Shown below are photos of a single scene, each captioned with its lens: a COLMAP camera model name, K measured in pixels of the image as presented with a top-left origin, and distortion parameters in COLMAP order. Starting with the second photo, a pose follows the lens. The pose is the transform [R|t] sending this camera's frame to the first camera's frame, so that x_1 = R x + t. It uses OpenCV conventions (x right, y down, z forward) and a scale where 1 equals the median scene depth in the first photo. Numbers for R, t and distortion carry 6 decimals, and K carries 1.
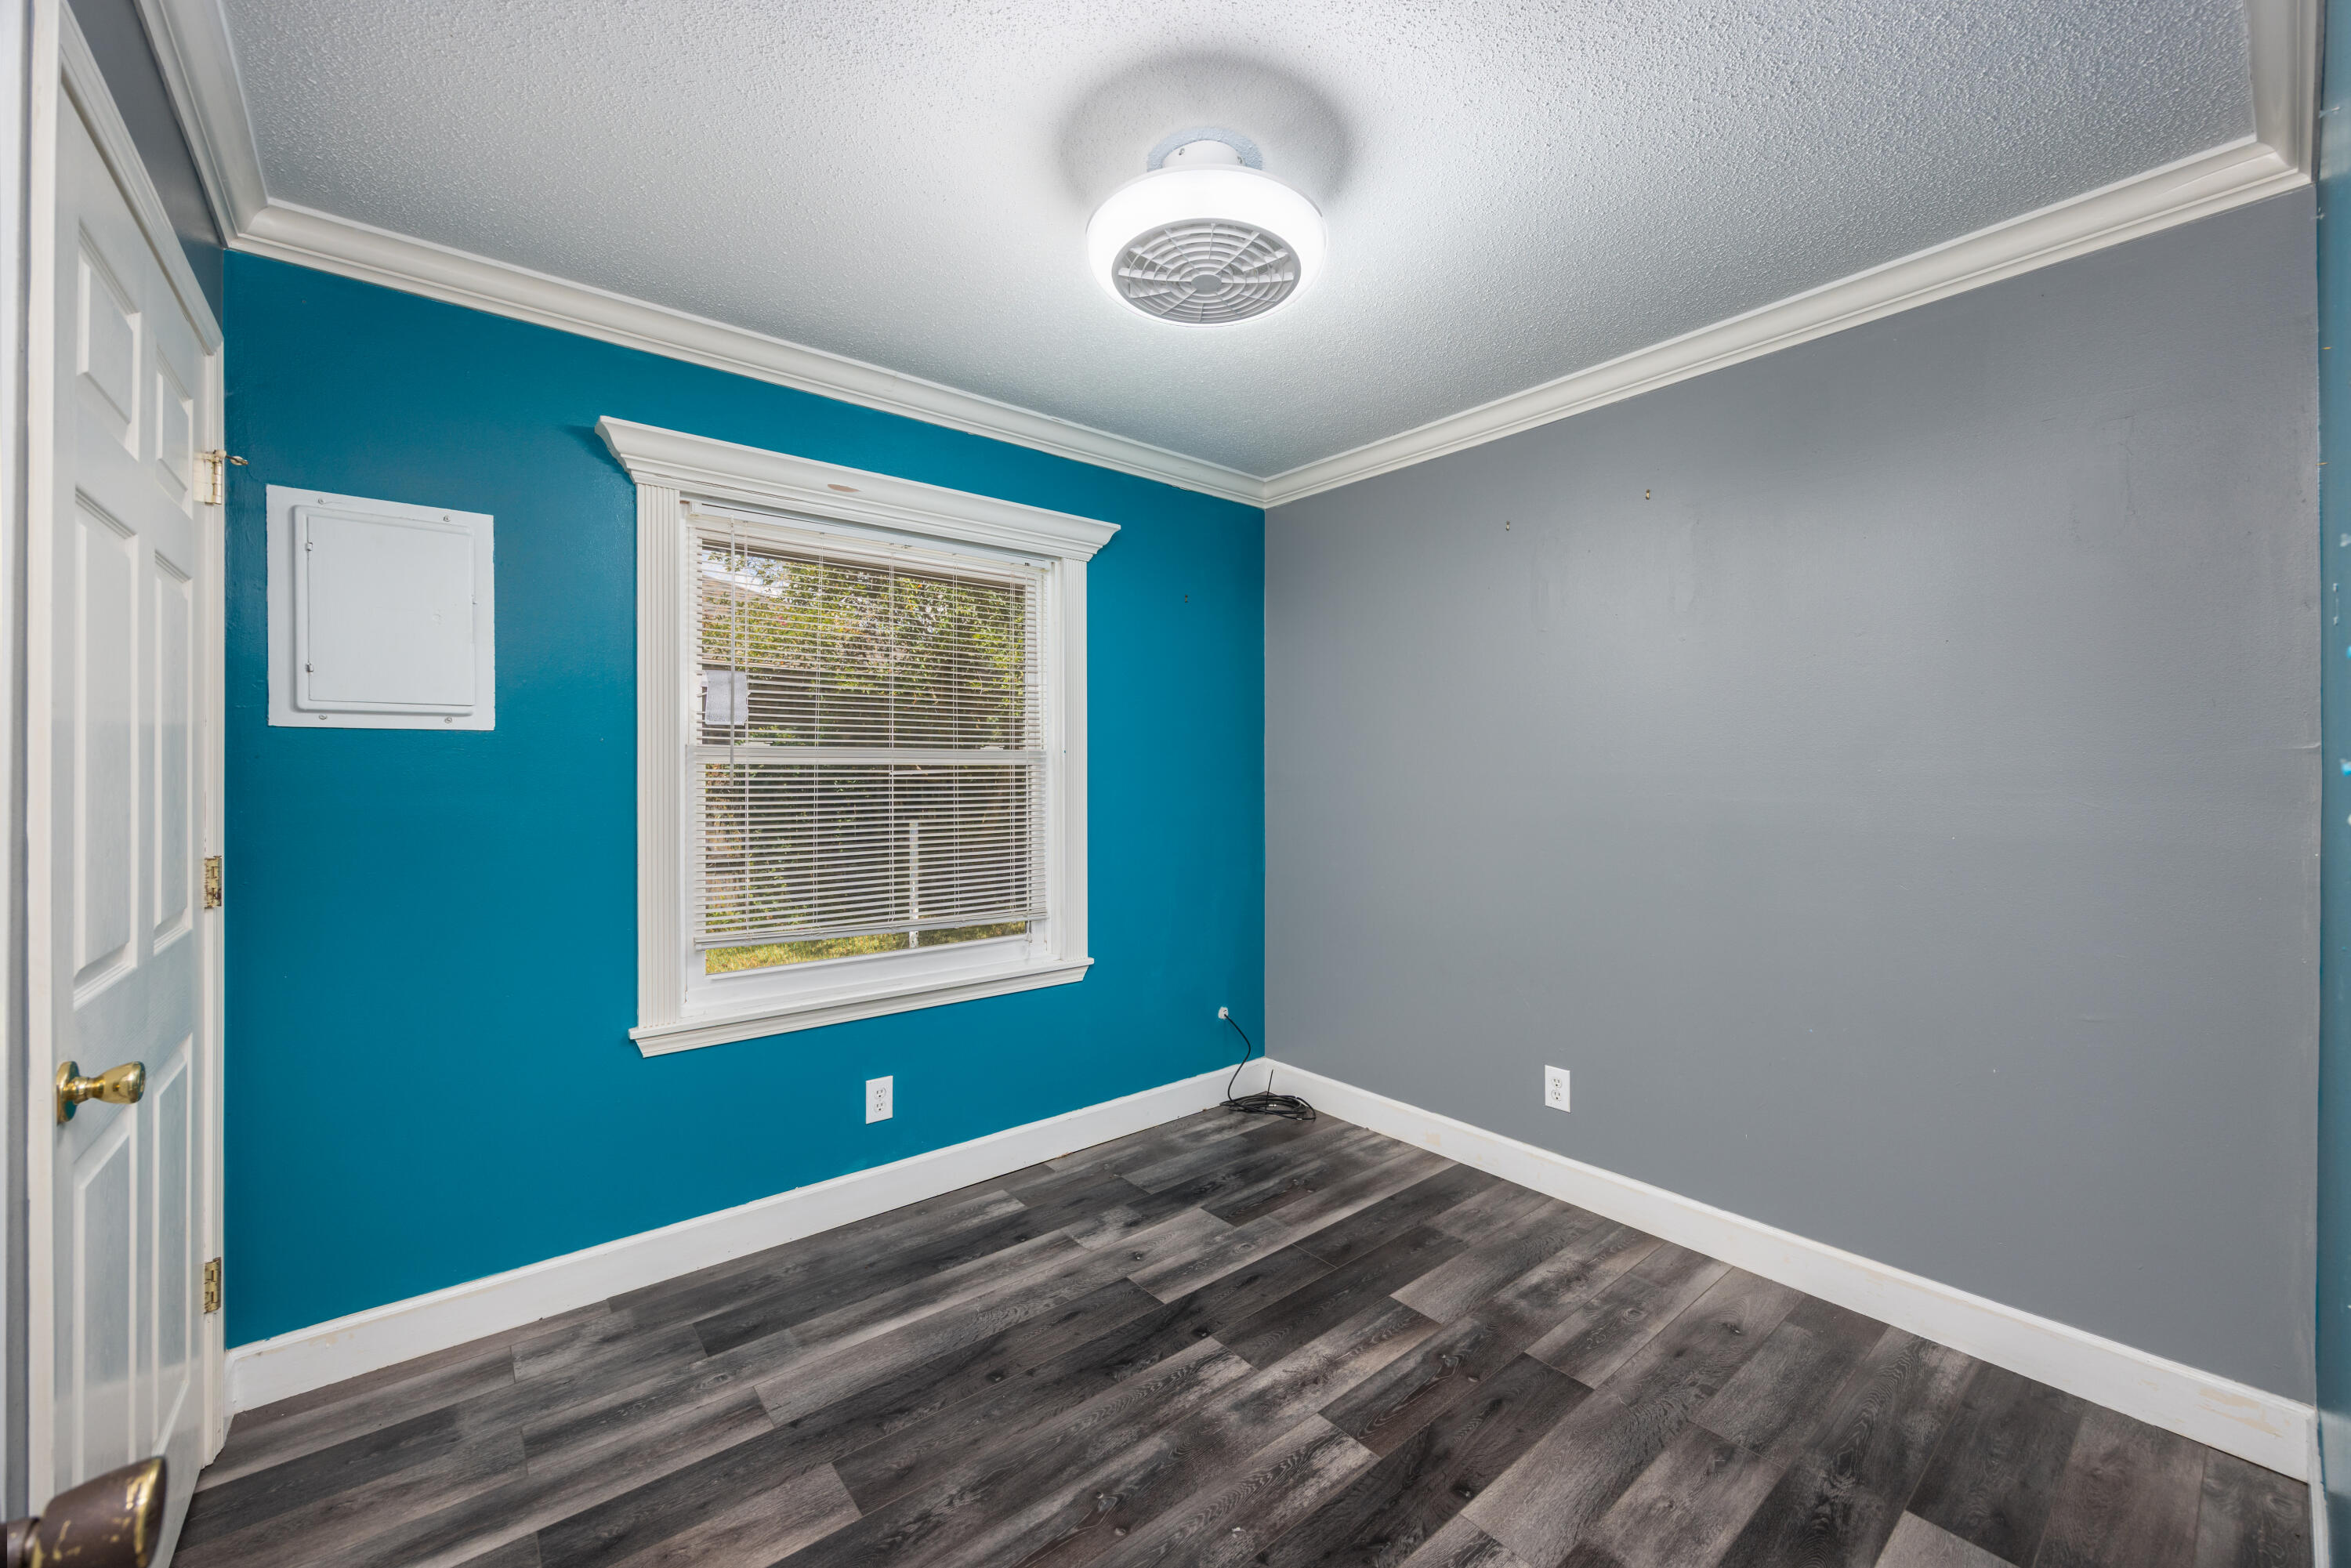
lens RADIAL K [[923.7, 0, 1189.9], [0, 923.7, 763.6], [0, 0, 1]] dist [-0.002791, 0.000069]
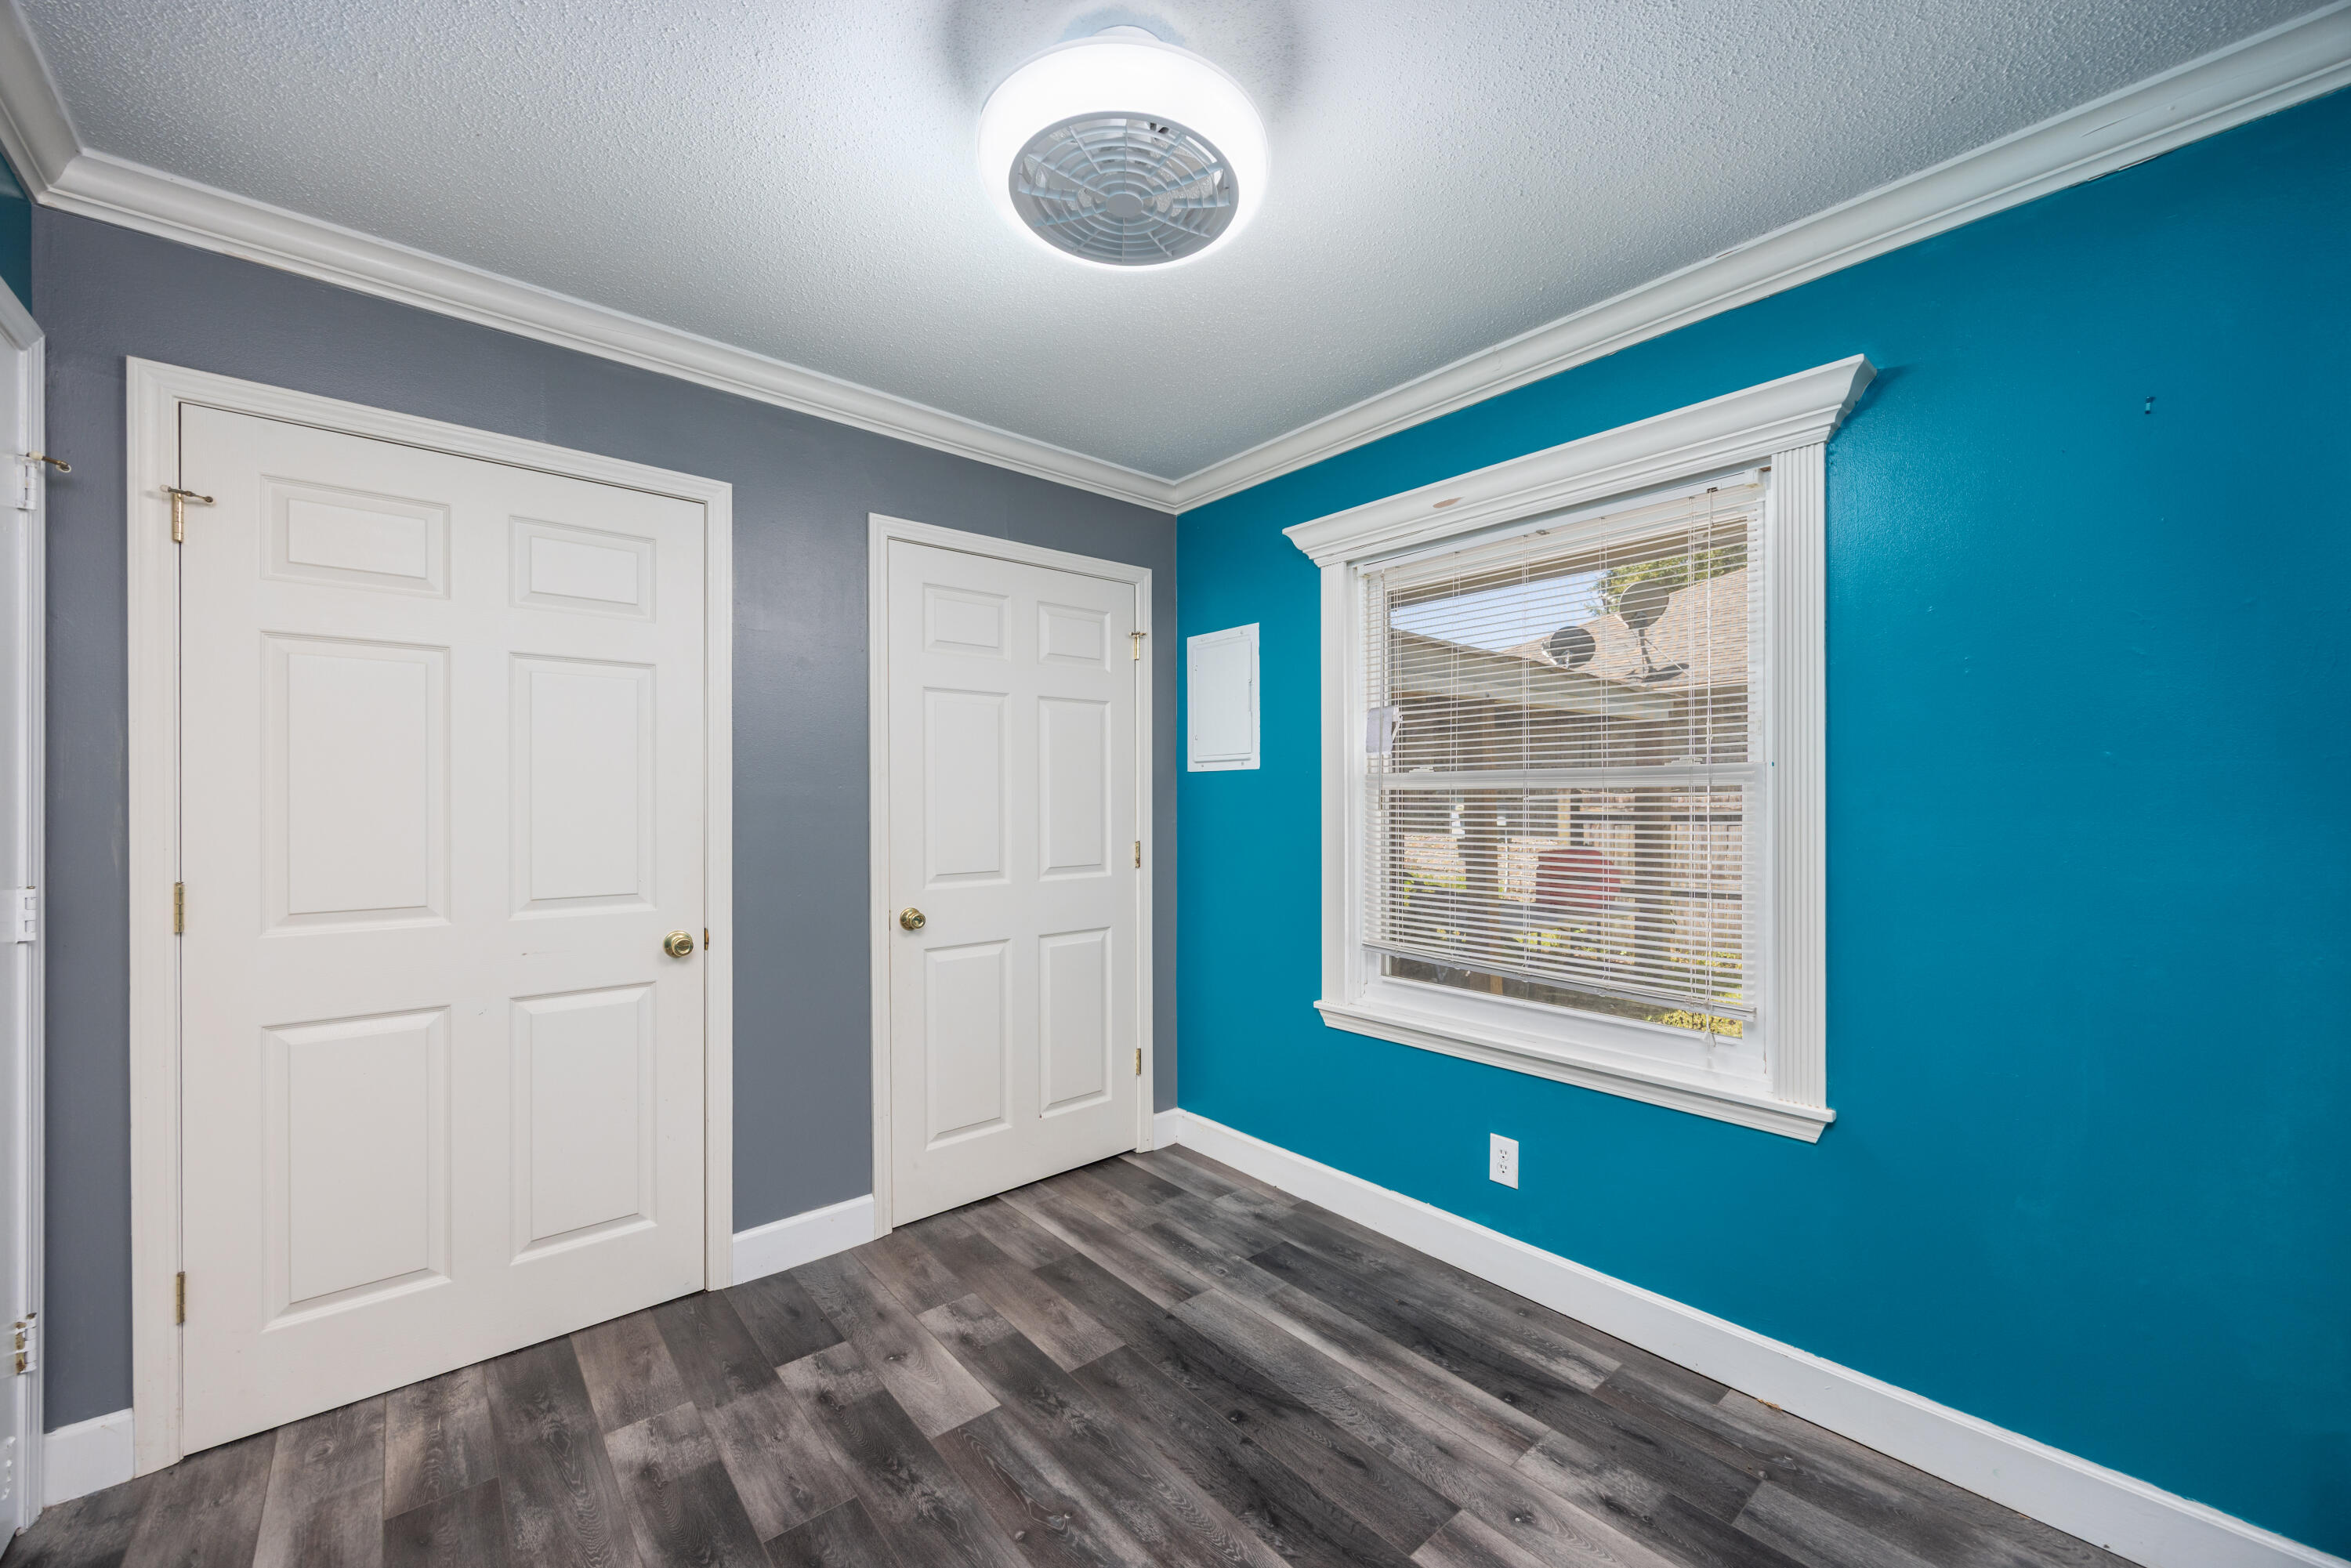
lens RADIAL K [[886.8, 0, 1155.4], [0, 886.8, 790.7], [0, 0, 1]] dist [-0.000902, 0.000126]
pose [[0.014434, -0.005937, -0.999878, 0.675986], [0.012482, 0.999906, -0.005757, 0.005371], [0.999818, -0.012397, 0.014507, 0.839681]]
